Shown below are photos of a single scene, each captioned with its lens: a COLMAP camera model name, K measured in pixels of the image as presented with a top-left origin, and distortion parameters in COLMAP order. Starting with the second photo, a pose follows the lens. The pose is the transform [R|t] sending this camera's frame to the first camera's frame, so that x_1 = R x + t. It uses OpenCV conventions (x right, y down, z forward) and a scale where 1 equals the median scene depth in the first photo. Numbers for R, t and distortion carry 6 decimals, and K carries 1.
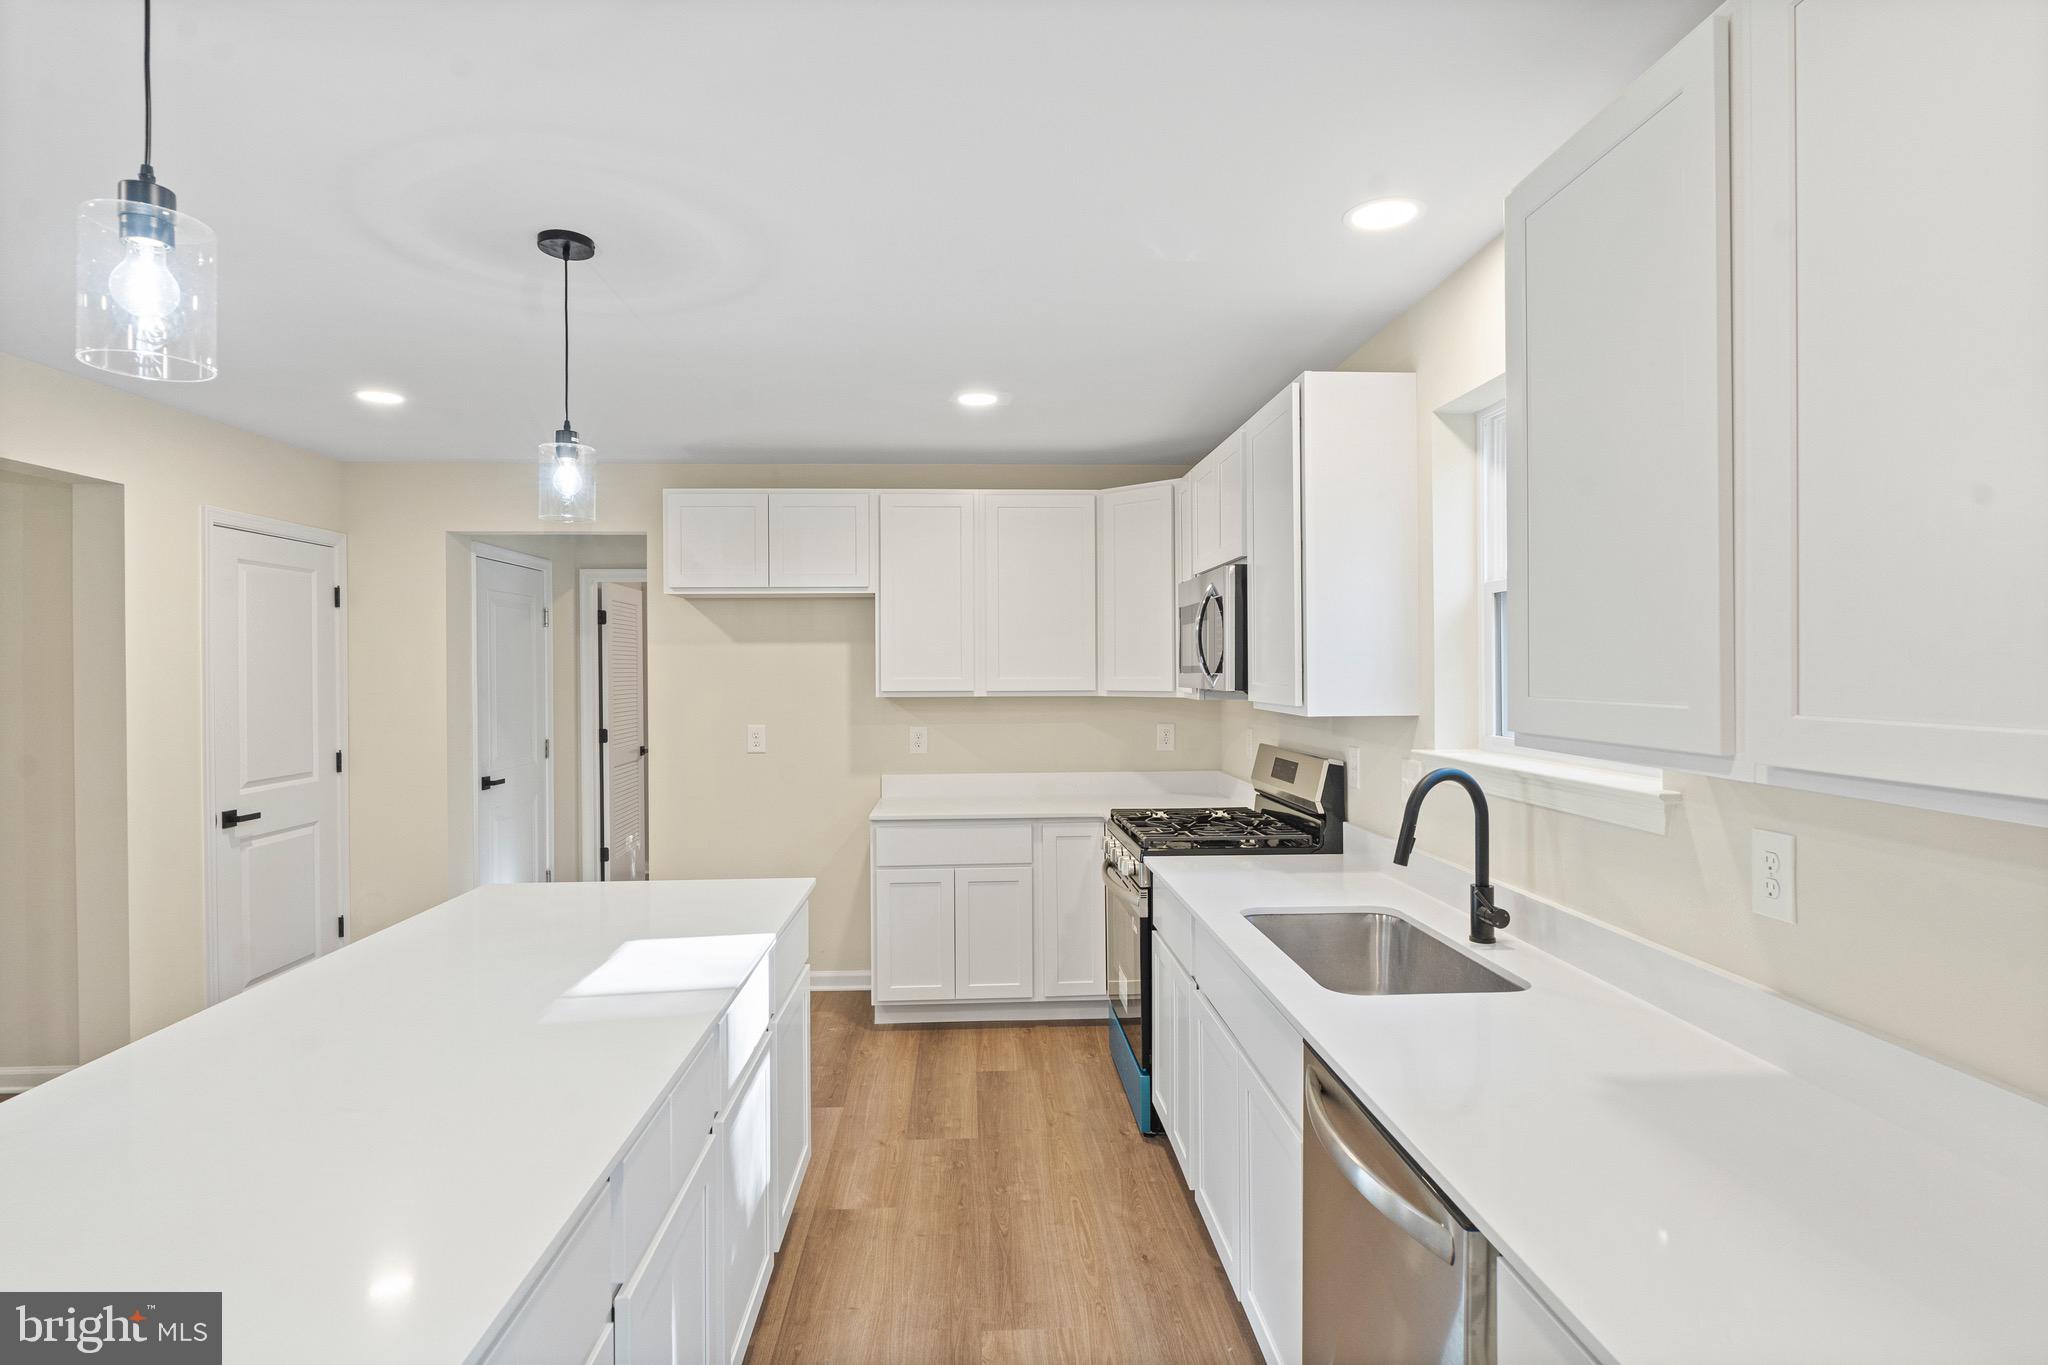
lens RADIAL K [[1060.7, 0, 1034.6], [0, 1060.7, 667.2], [0, 0, 1]] dist [-0.006258, 0.002568]
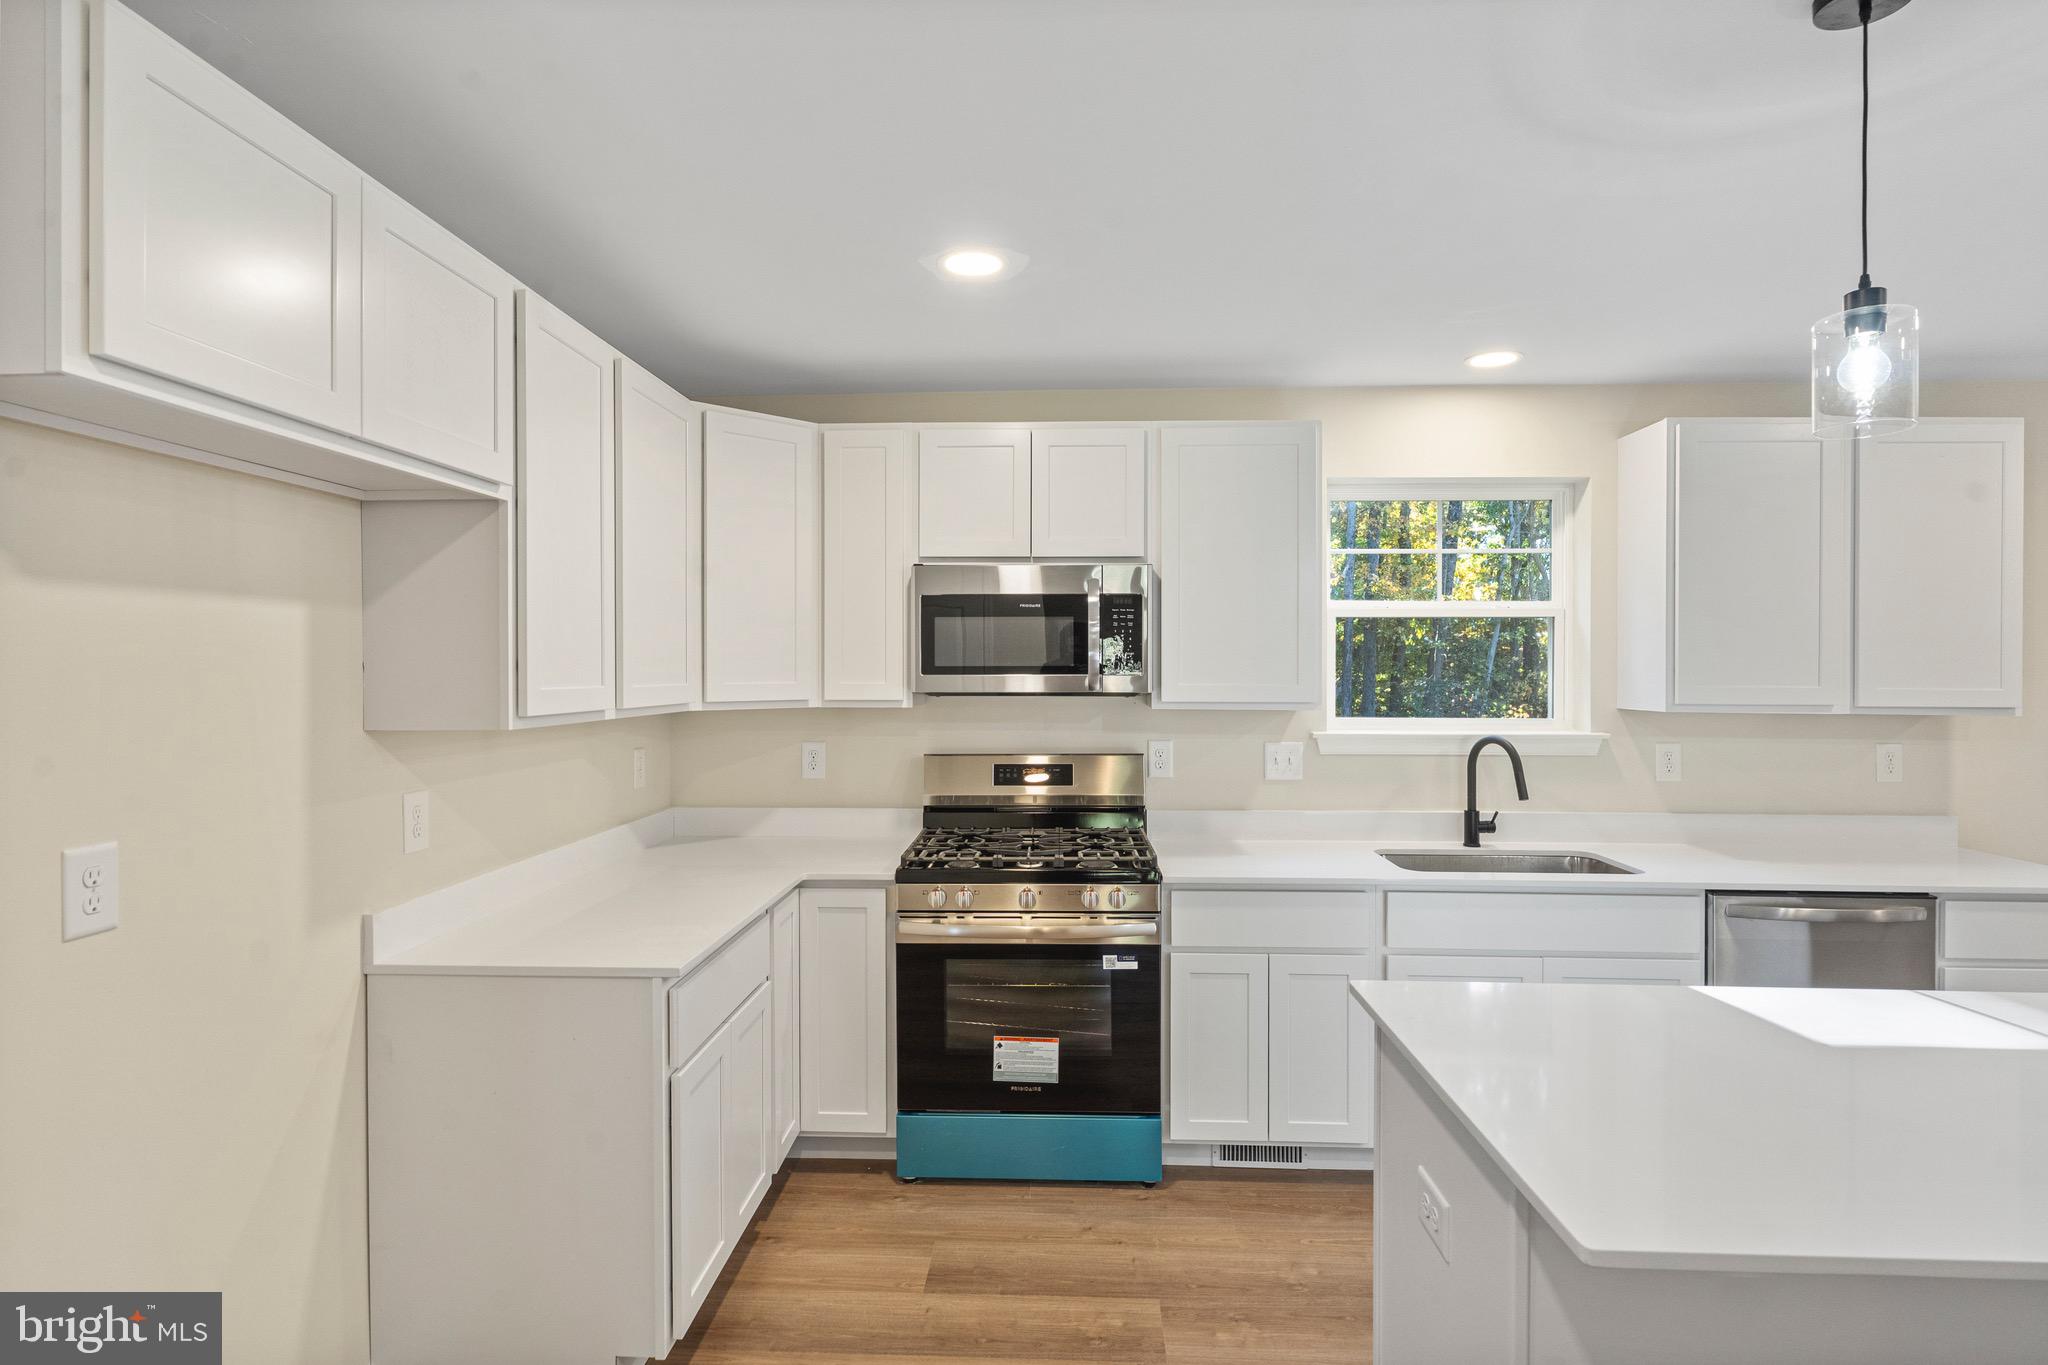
lens RADIAL K [[1060.7, 0, 1021.4], [0, 1060.7, 671.6], [0, 0, 1]] dist [-0.006258, 0.002568]
pose [[0.105544, -0.002038, 0.994413, -0.731373], [-0.002858, 0.999993, 0.002353, 0.001899], [-0.994411, -0.003090, 0.105538, 0.927738]]
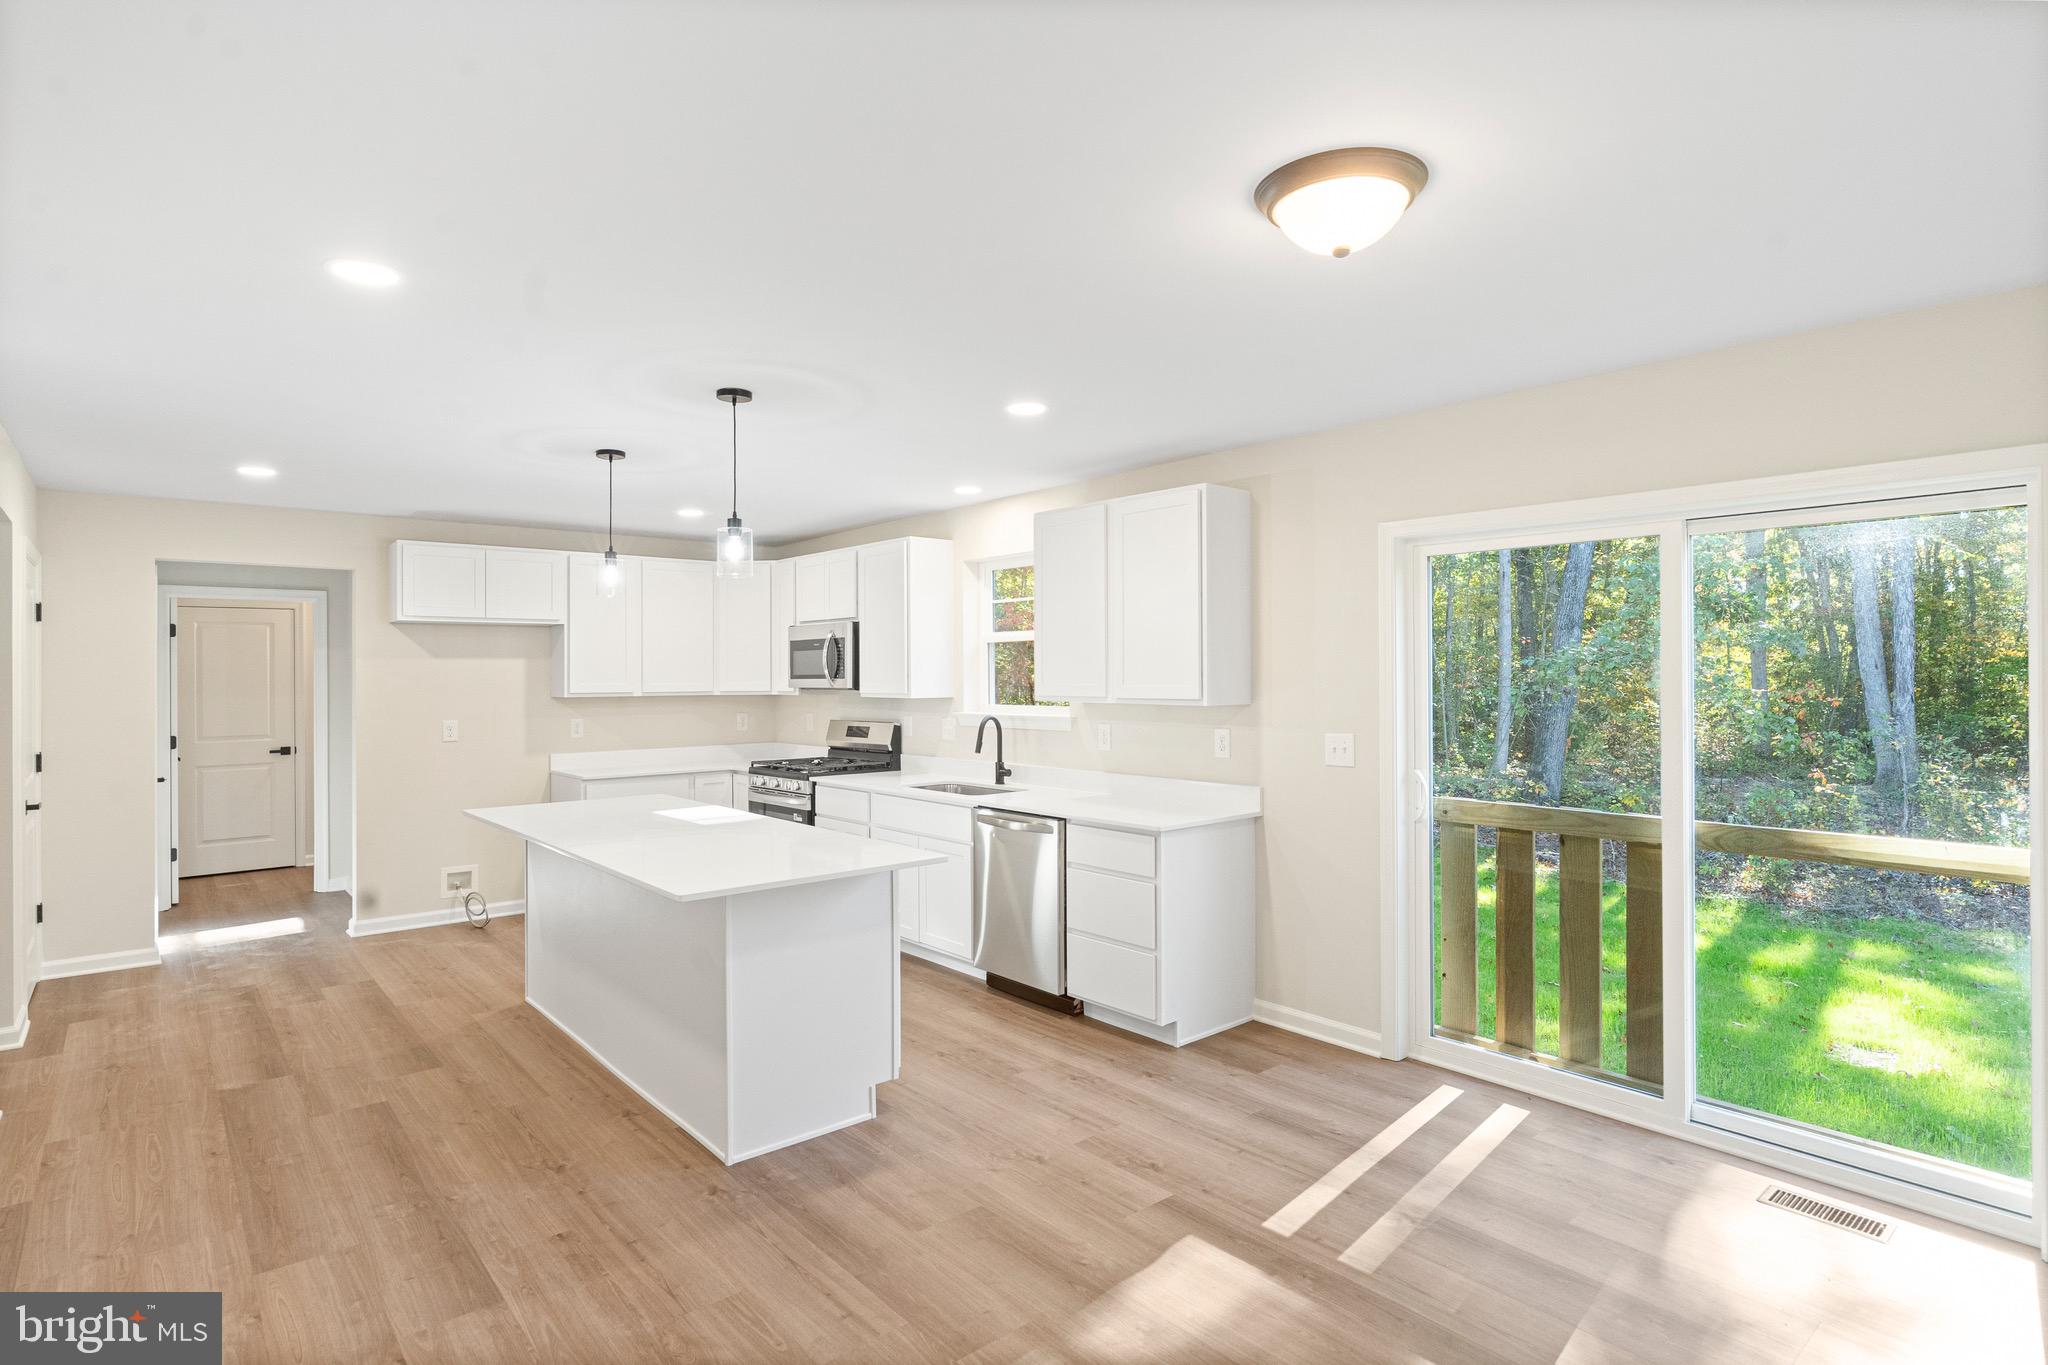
lens RADIAL K [[1060.7, 0, 1030.5], [0, 1060.7, 666.6], [0, 0, 1]] dist [-0.006258, 0.002568]
pose [[0.797897, 0.005391, 0.602769, -0.643325], [0.002548, 0.999921, -0.012315, 0.007698], [-0.602788, 0.011362, 0.797821, -0.653153]]
